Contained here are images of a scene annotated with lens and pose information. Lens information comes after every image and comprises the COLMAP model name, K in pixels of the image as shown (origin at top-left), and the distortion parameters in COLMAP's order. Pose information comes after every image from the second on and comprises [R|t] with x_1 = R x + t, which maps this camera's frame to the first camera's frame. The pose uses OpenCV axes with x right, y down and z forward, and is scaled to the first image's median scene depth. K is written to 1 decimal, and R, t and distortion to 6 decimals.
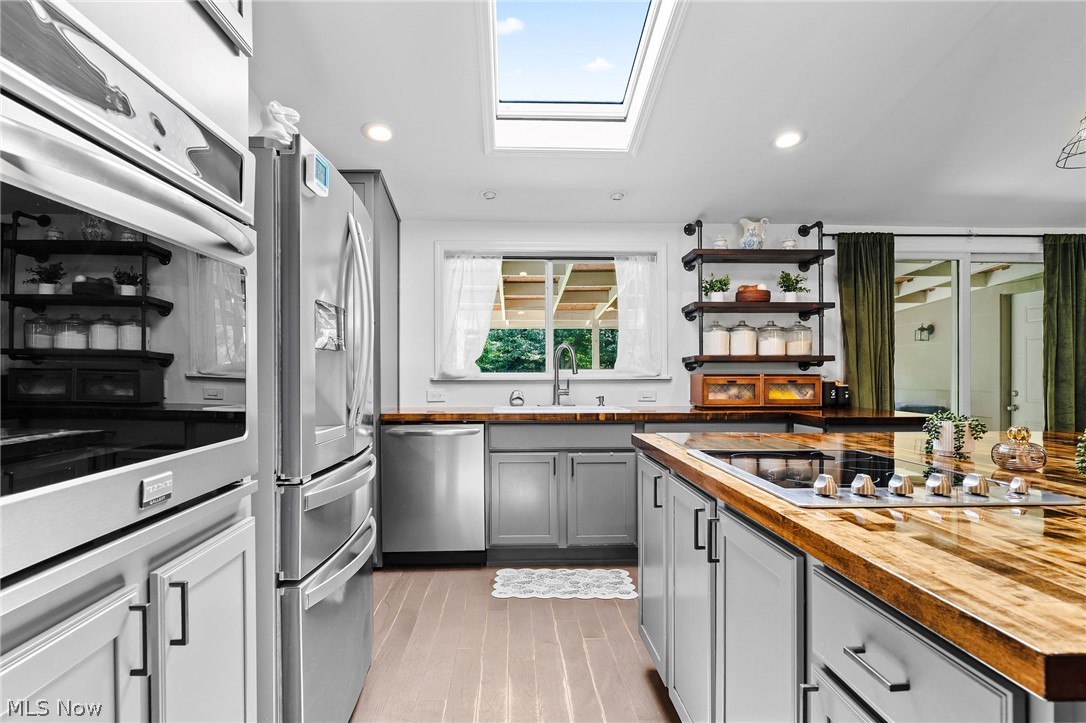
lens RADIAL K [[606.9, 0, 538.8], [0, 606.9, 371.2], [0, 0, 1]] dist [-0.007988, 0.000402]
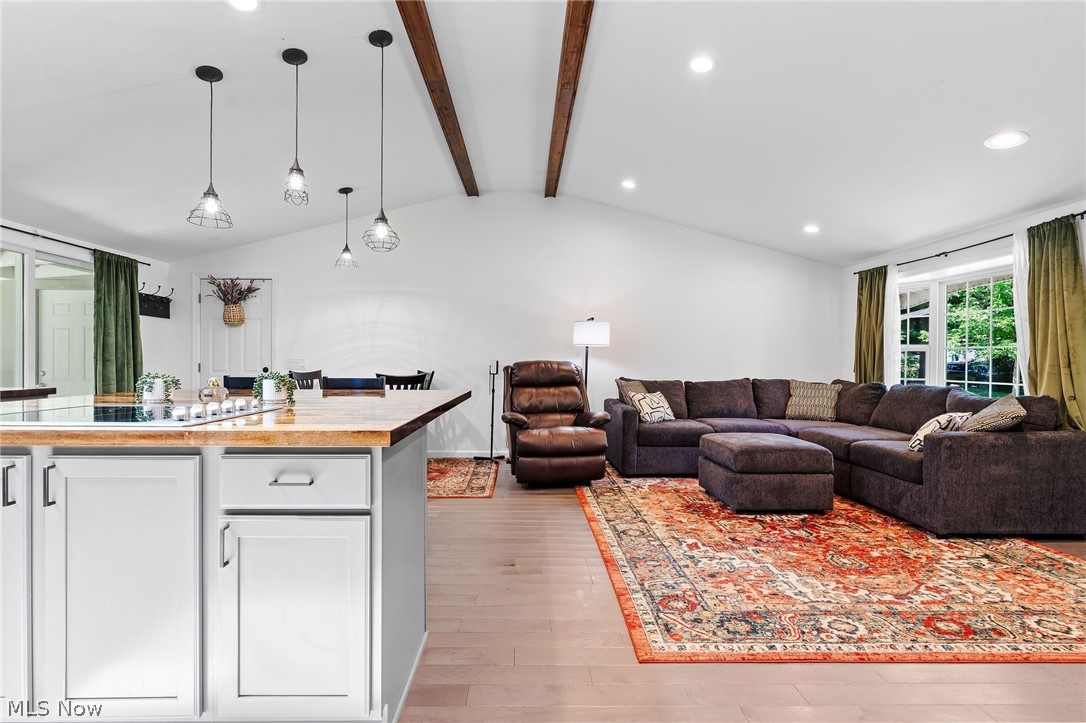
lens RADIAL K [[490.0, 0, 519.2], [0, 490.0, 365.3], [0, 0, 1]] dist [-0.011518, 0.004197]
pose [[0.038839, -0.006399, 0.999225, -0.194930], [-0.004936, 0.999966, 0.006596, 0.015825], [-0.999233, -0.005188, 0.038806, 0.033884]]
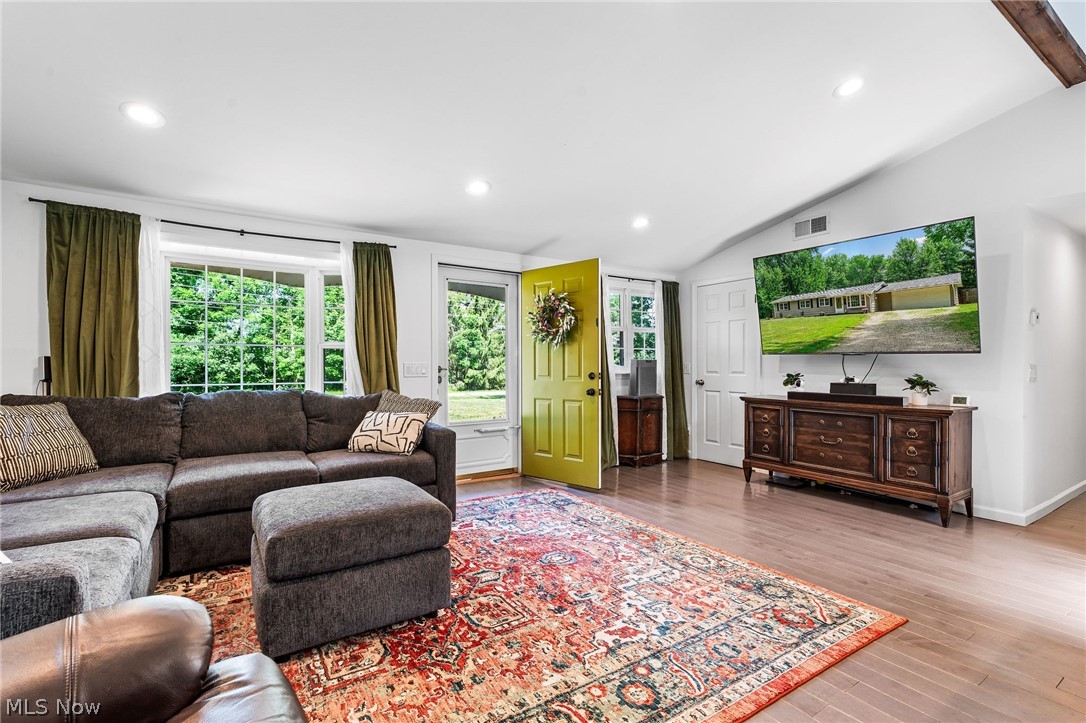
lens RADIAL K [[490.0, 0, 535.8], [0, 490.0, 364.3], [0, 0, 1]] dist [-0.011518, 0.004197]
pose [[-0.858647, 0.001764, -0.512564, 0.832773], [-0.001575, 0.999980, 0.006078, 0.009770], [0.512565, 0.006026, -0.858628, 0.179262]]
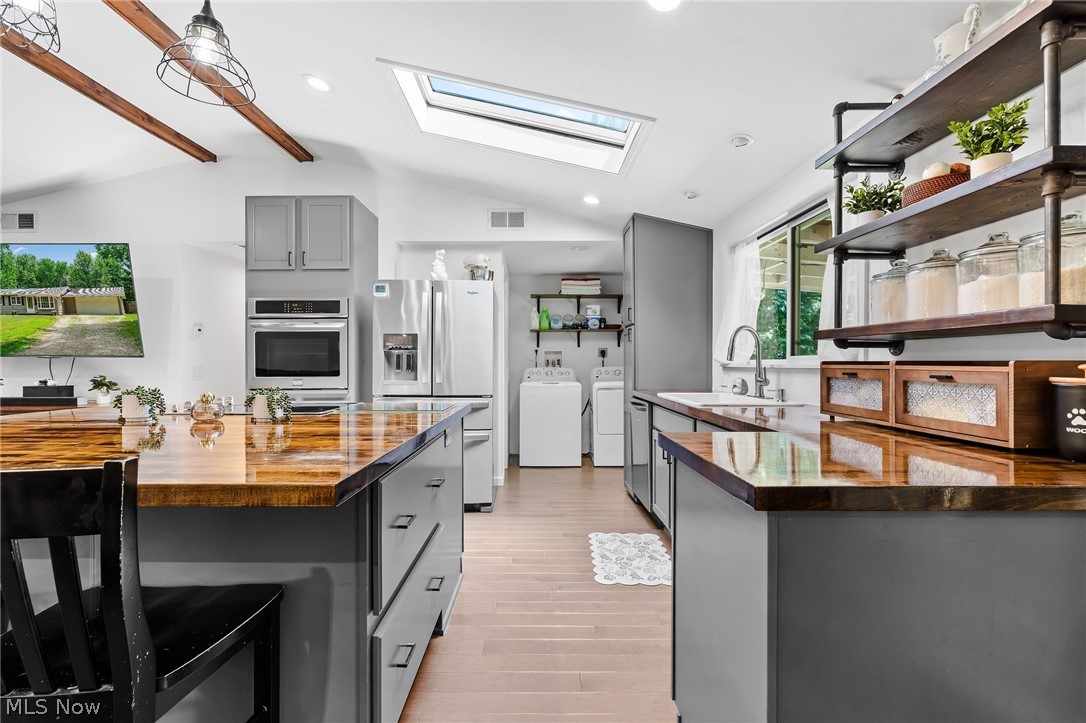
lens RADIAL K [[490.0, 0, 530.6], [0, 490.0, 361.4], [0, 0, 1]] dist [-0.011518, 0.004197]
pose [[-0.025698, 0.000958, -0.999669, 0.727697], [0.000743, 0.999999, 0.000939, 0.004536], [0.999669, -0.000719, -0.025699, 0.678967]]
